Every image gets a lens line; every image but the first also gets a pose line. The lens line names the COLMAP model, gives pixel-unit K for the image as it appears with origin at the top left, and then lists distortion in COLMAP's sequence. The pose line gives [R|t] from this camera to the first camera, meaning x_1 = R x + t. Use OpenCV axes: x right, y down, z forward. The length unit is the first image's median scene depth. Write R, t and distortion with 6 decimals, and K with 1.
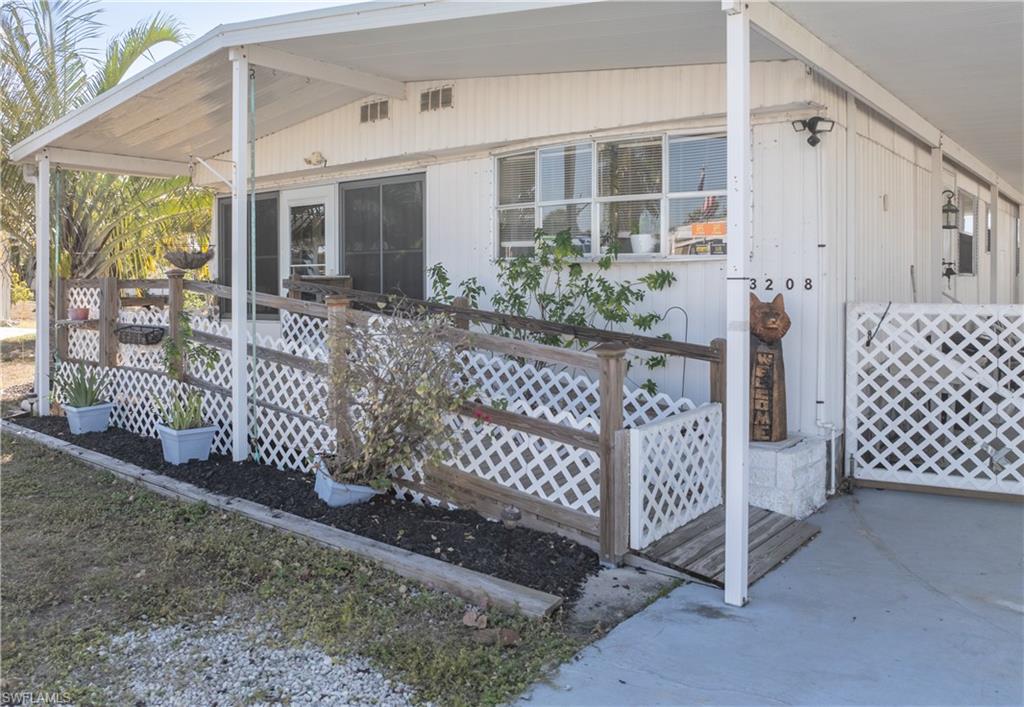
lens RADIAL K [[660.1, 0, 507.5], [0, 660.1, 308.2], [0, 0, 1]] dist [-0.026427, -0.002047]
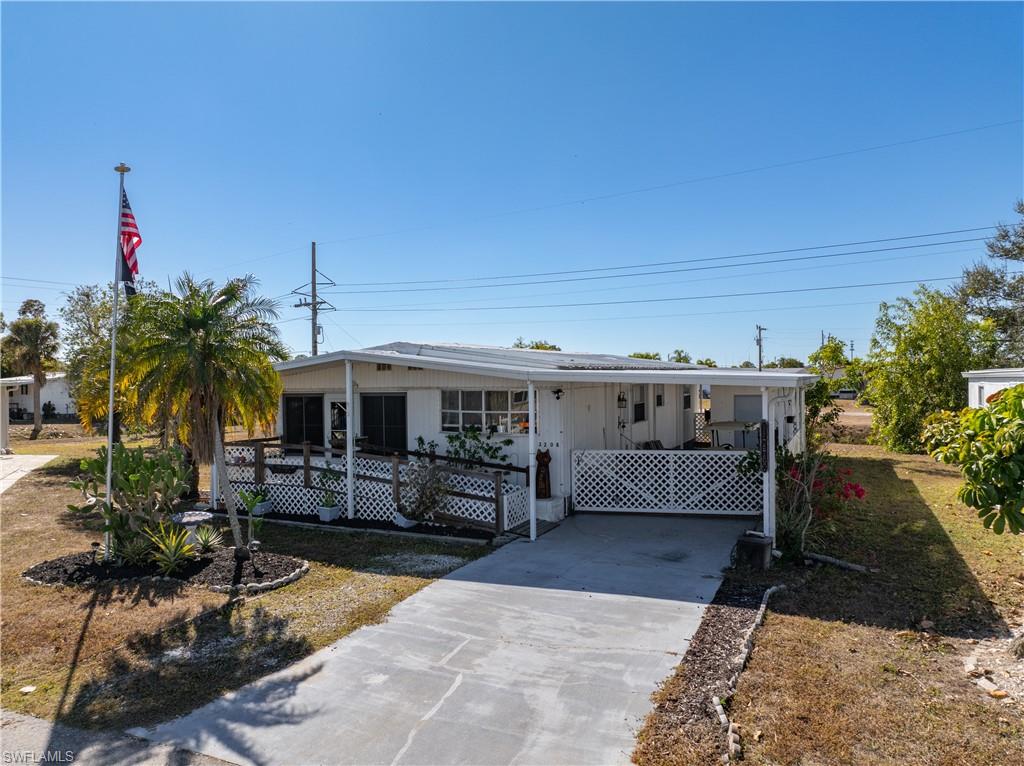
lens RADIAL K [[722.0, 0, 512.0], [0, 722.0, 383.0], [0, 0, 1]] dist [-0.049904, 0.024195]
pose [[0.962700, -0.013675, 0.270224, -0.597937], [0.015075, 0.999882, -0.003105, -0.300586], [-0.270149, 0.007063, 0.962793, -2.023613]]
